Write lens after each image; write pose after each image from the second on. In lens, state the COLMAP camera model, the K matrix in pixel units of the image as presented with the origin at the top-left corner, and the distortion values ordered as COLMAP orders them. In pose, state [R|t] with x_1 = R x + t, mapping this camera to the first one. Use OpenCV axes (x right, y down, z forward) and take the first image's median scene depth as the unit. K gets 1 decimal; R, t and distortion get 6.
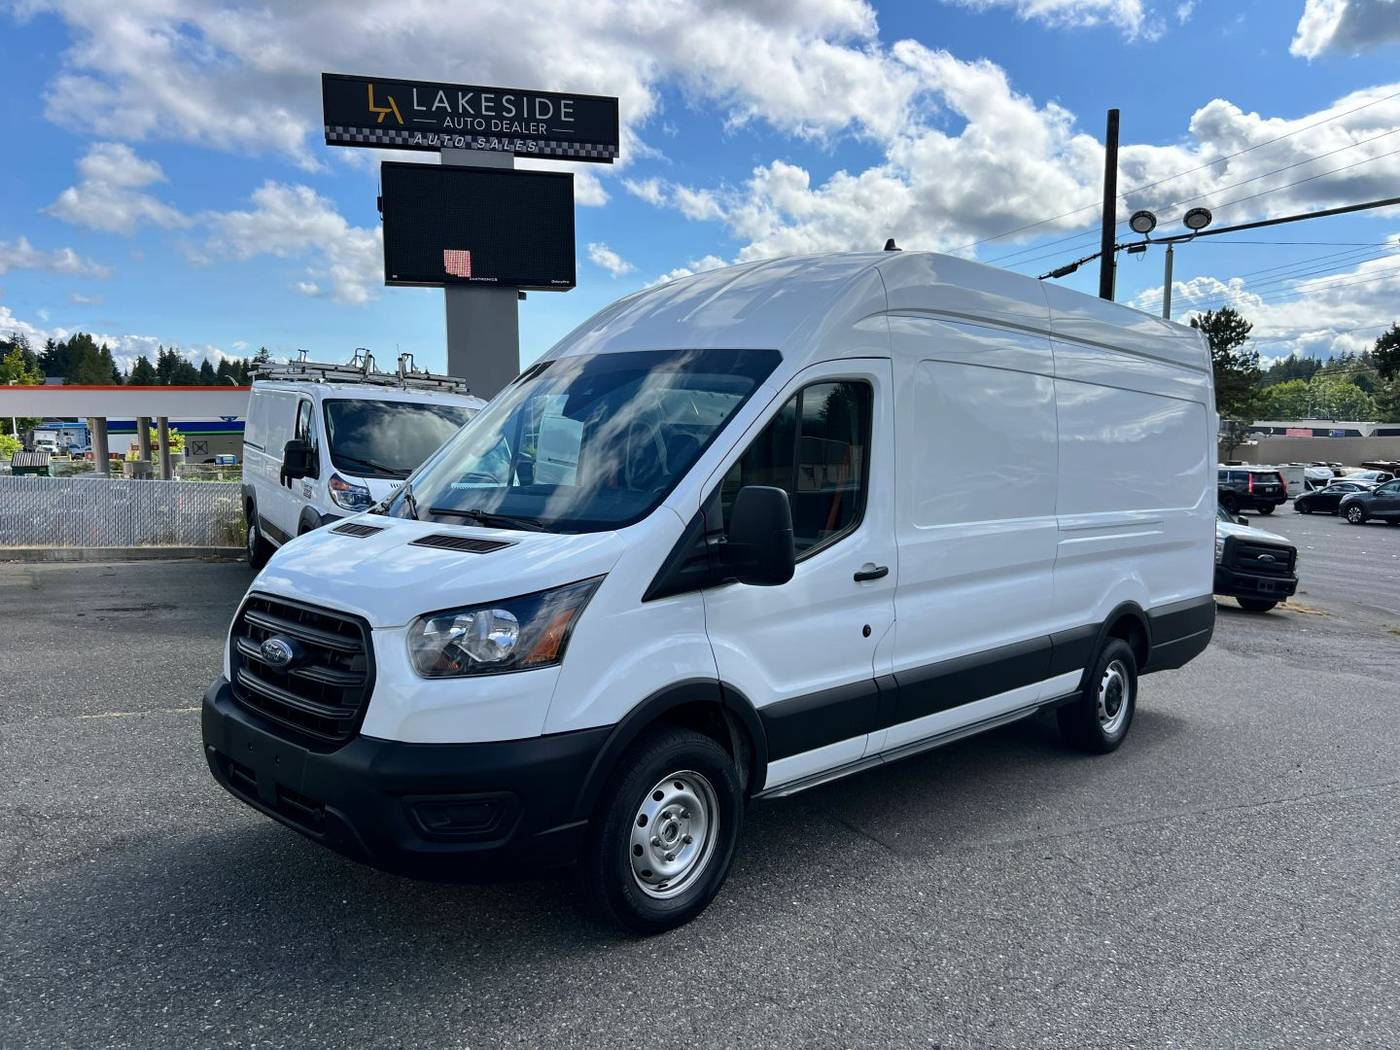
lens RADIAL K [[1064.3, 0, 690.6], [0, 1064.3, 525.1], [0, 0, 1]] dist [0.039798, -0.036441]
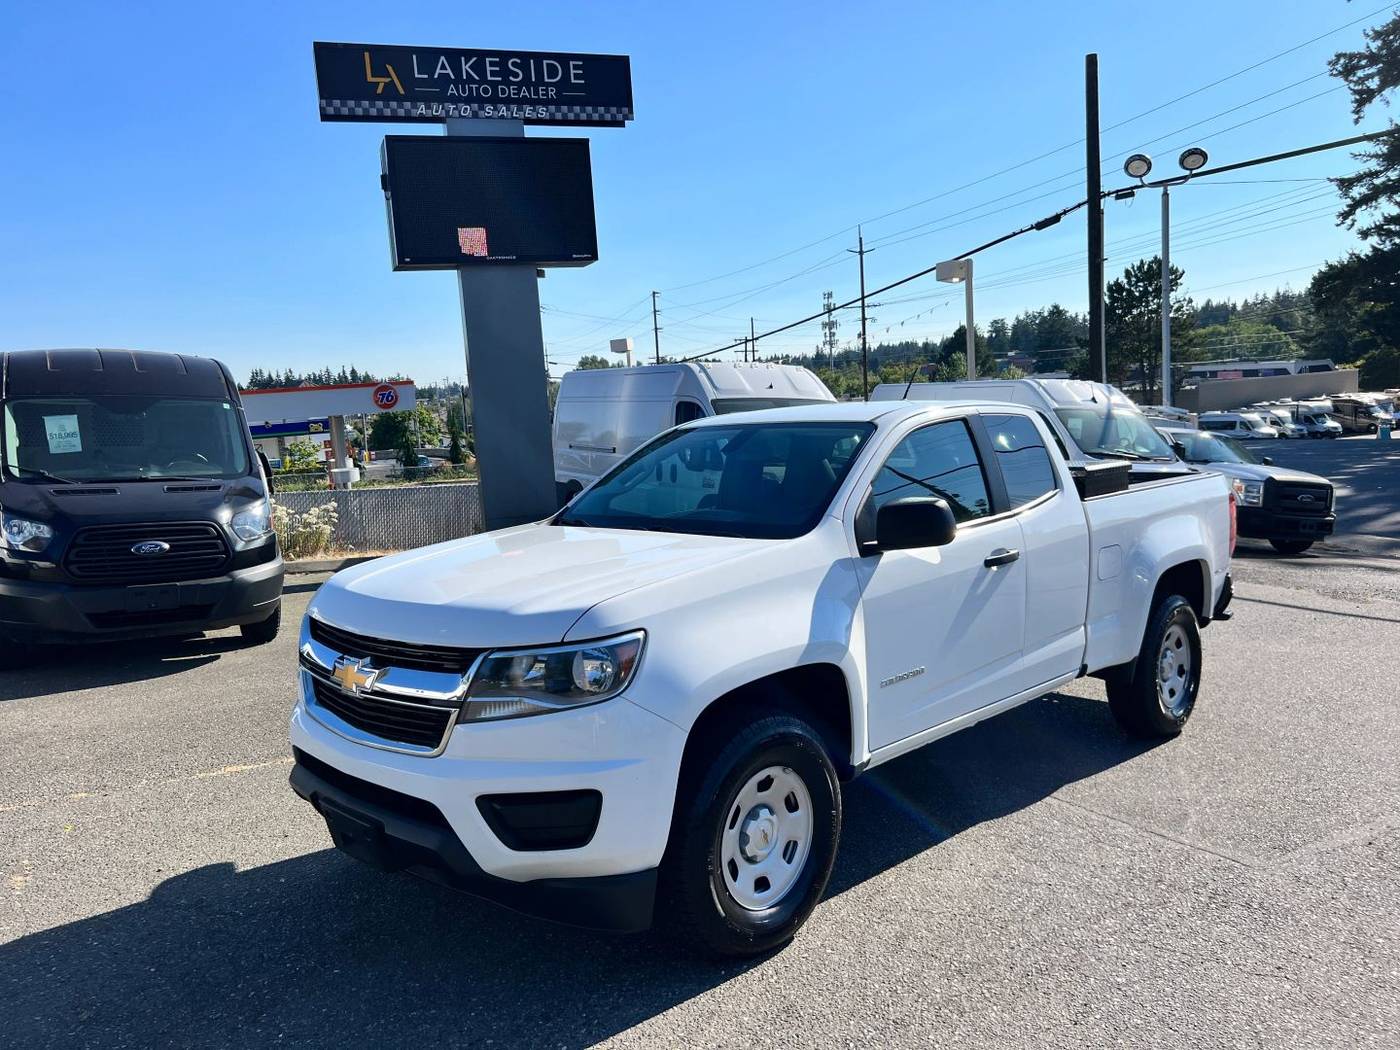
lens RADIAL K [[1064.3, 0, 690.5], [0, 1064.3, 517.3], [0, 0, 1]] dist [0.039798, -0.036441]
pose [[0.996057, -0.070320, 0.054096, -0.096281], [0.069658, 0.997472, 0.014025, -0.005774], [-0.054946, -0.010201, 0.998437, 0.058243]]
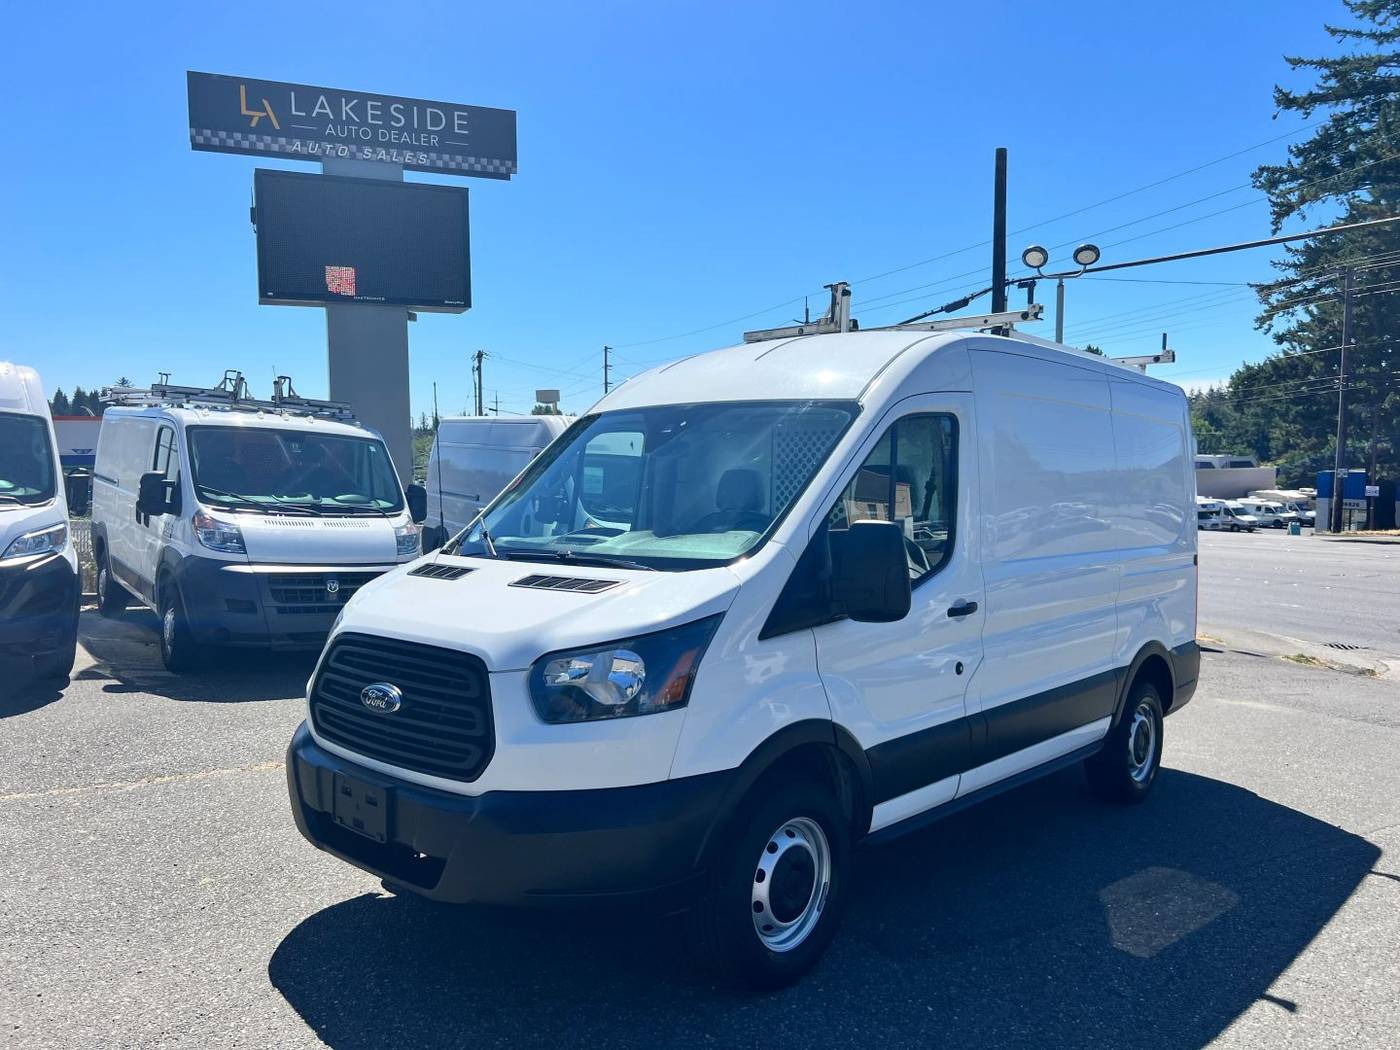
lens RADIAL K [[1064.3, 0, 697.0], [0, 1064.3, 522.5], [0, 0, 1]] dist [0.039798, -0.036441]
pose [[0.993800, -0.008244, 0.110875, -0.016763], [0.011955, 0.999389, -0.032847, -0.002577], [-0.110536, 0.033969, 0.993291, 0.055305]]
